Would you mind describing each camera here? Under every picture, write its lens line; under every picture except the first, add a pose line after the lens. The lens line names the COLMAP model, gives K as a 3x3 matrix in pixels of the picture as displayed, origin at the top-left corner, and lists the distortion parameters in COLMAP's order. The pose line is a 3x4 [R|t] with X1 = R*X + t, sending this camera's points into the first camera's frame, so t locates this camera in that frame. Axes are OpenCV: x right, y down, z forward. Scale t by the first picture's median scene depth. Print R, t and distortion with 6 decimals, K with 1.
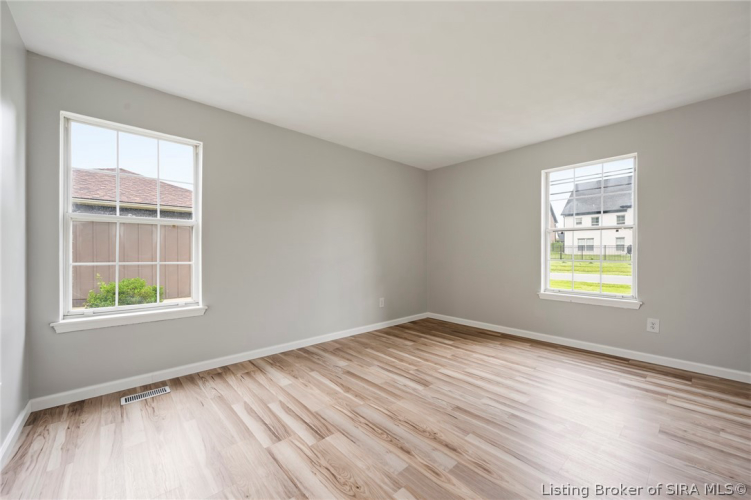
lens RADIAL K [[293.8, 0, 375.4], [0, 293.8, 249.8], [0, 0, 1]] dist [-0.006538, -0.000018]
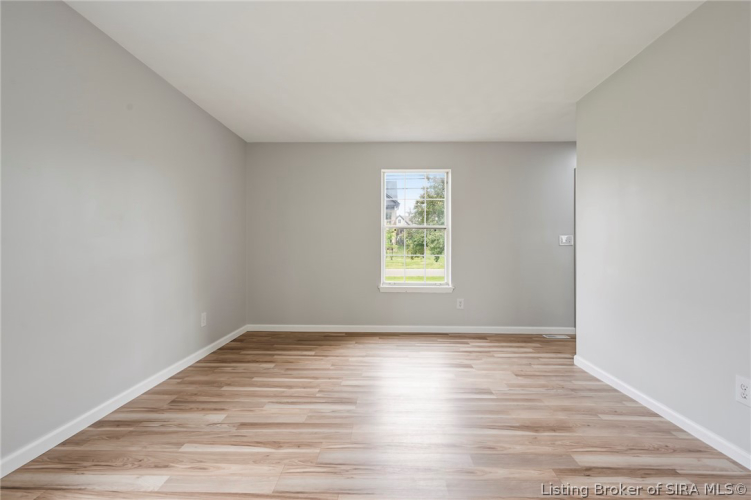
lens RADIAL K [[341.1, 0, 376.0], [0, 341.1, 249.6], [0, 0, 1]] dist [-0.007951, 0.000659]
pose [[0.685816, 0.000358, 0.727774, -0.422286], [-0.008354, 0.999938, 0.007379, 0.007347], [-0.727727, -0.011140, 0.685777, 0.232871]]
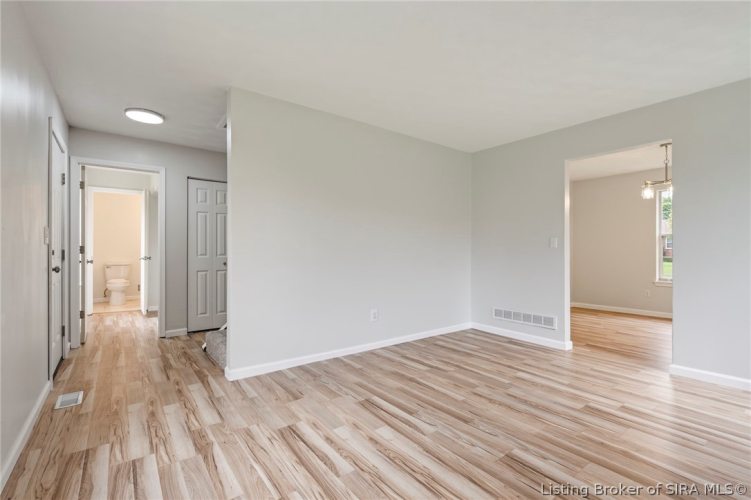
lens RADIAL K [[341.1, 0, 378.8], [0, 341.1, 249.8], [0, 0, 1]] dist [-0.007951, 0.000659]
pose [[-0.997232, 0.000246, 0.074347, 0.339447], [-0.000408, 0.999961, -0.008785, 0.013246], [-0.074346, -0.008791, -0.997194, 1.485087]]
